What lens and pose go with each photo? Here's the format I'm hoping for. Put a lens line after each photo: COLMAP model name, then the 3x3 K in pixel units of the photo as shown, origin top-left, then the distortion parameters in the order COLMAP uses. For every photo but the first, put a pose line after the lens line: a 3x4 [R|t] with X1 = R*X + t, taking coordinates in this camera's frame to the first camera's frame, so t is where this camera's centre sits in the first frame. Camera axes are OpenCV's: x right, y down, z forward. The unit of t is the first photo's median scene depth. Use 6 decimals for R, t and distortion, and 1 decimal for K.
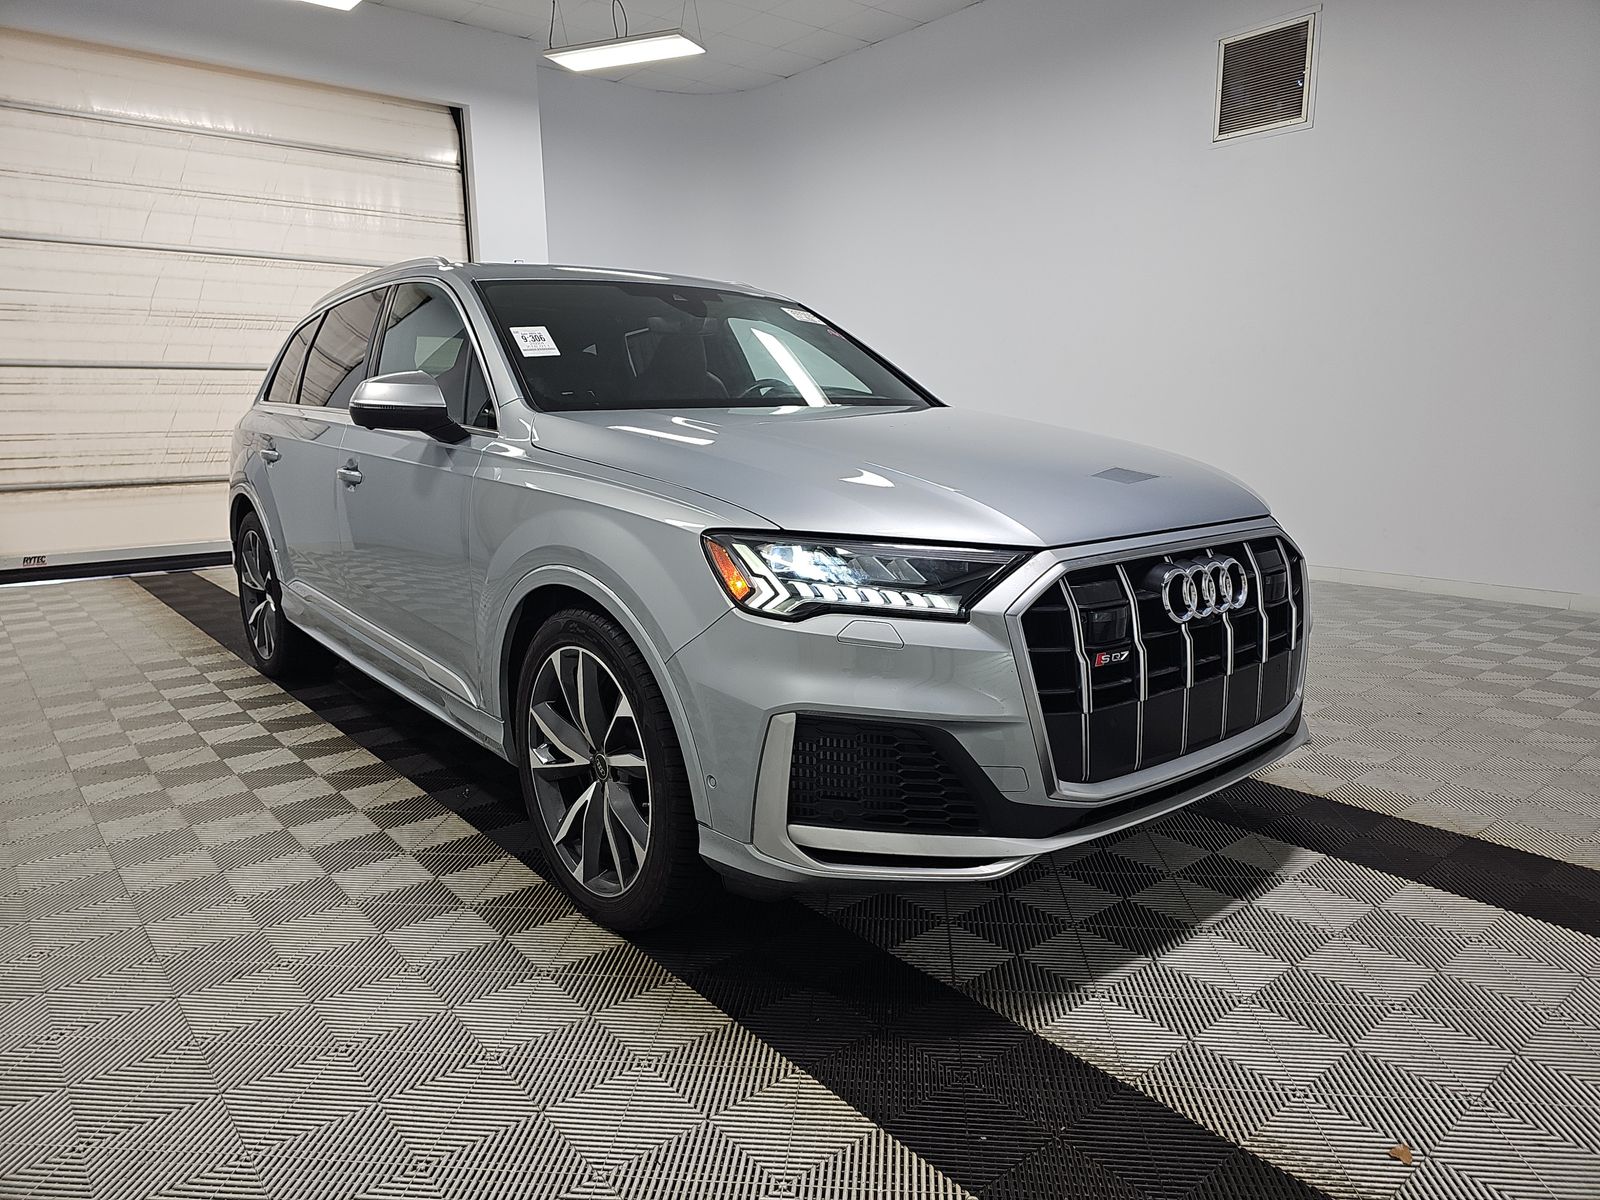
lens RADIAL K [[1121.6, 0, 800.0], [0, 1121.6, 600.0], [0, 0, 1]] dist [0.025528, 0.001590]
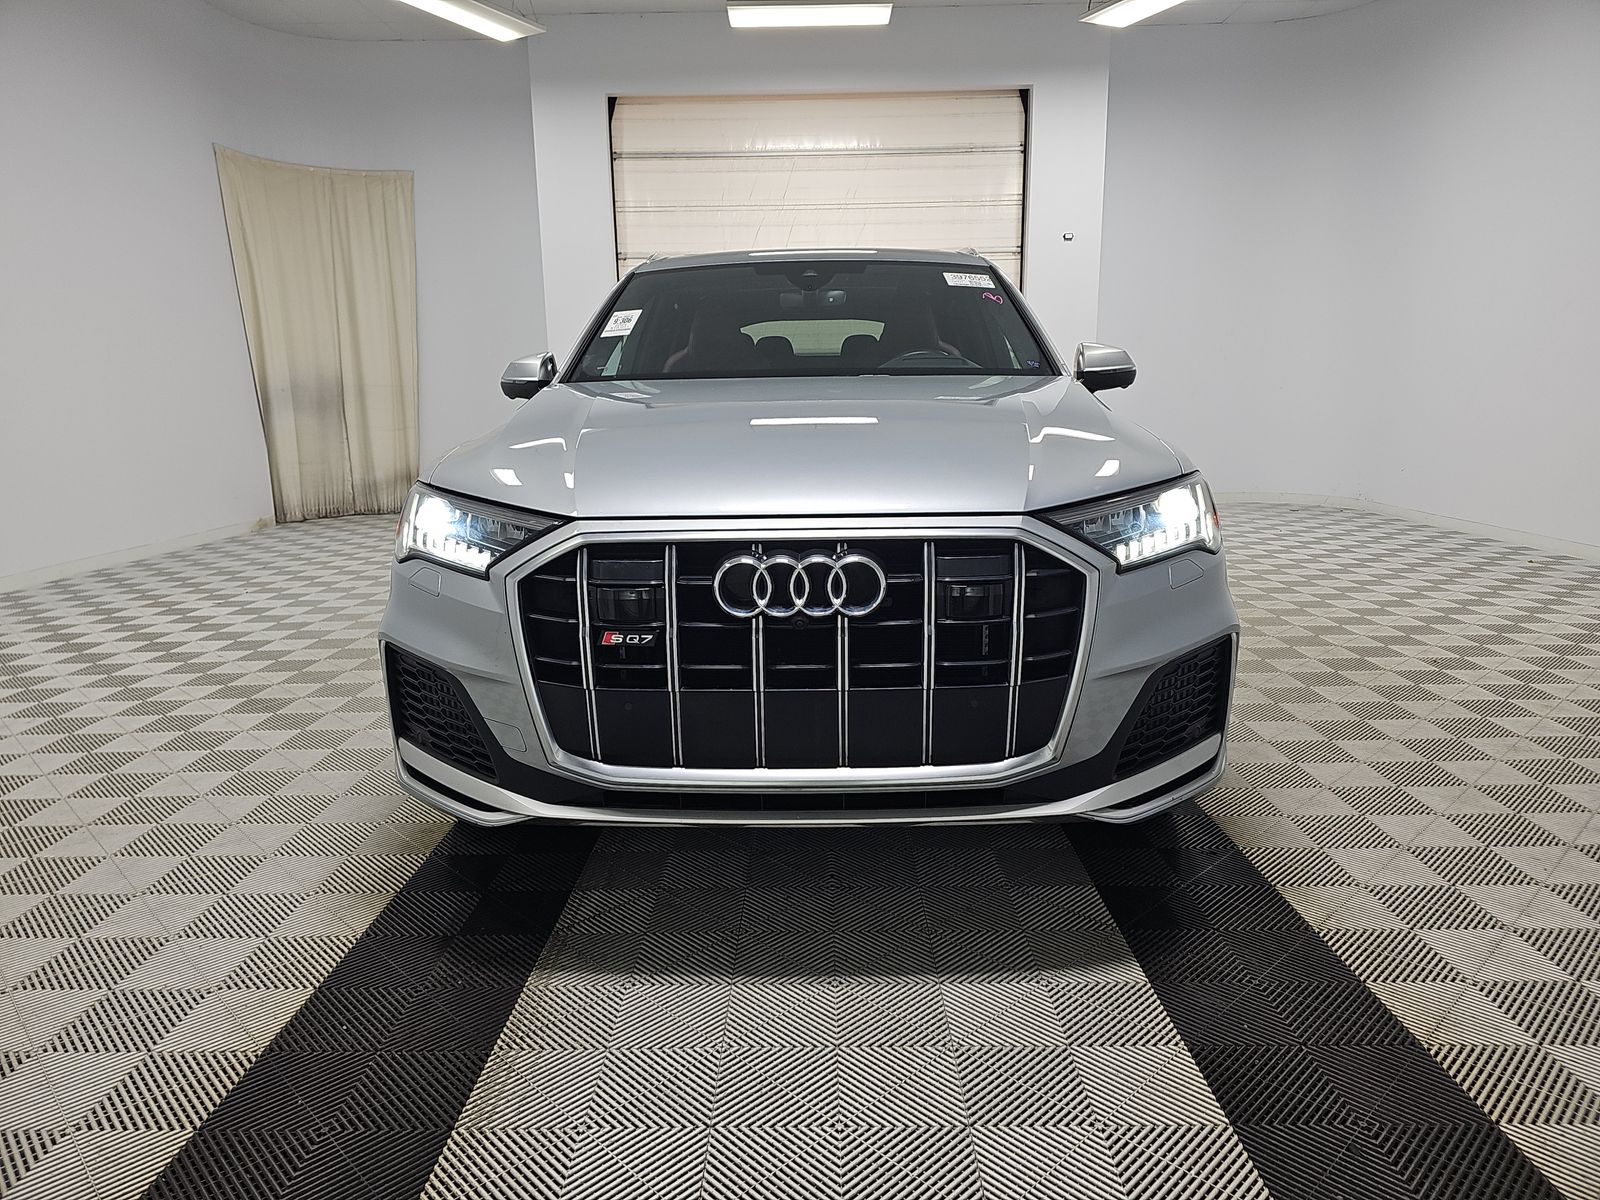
lens RADIAL K [[1055.7, 0, 799.6], [0, 1055.7, 628.5], [0, 0, 1]] dist [0.052889, -0.000051]
pose [[0.759615, 0.142305, -0.634613, 0.277677], [-0.103886, 0.989789, 0.097599, -0.017814], [0.642022, -0.008210, 0.766642, 0.113219]]
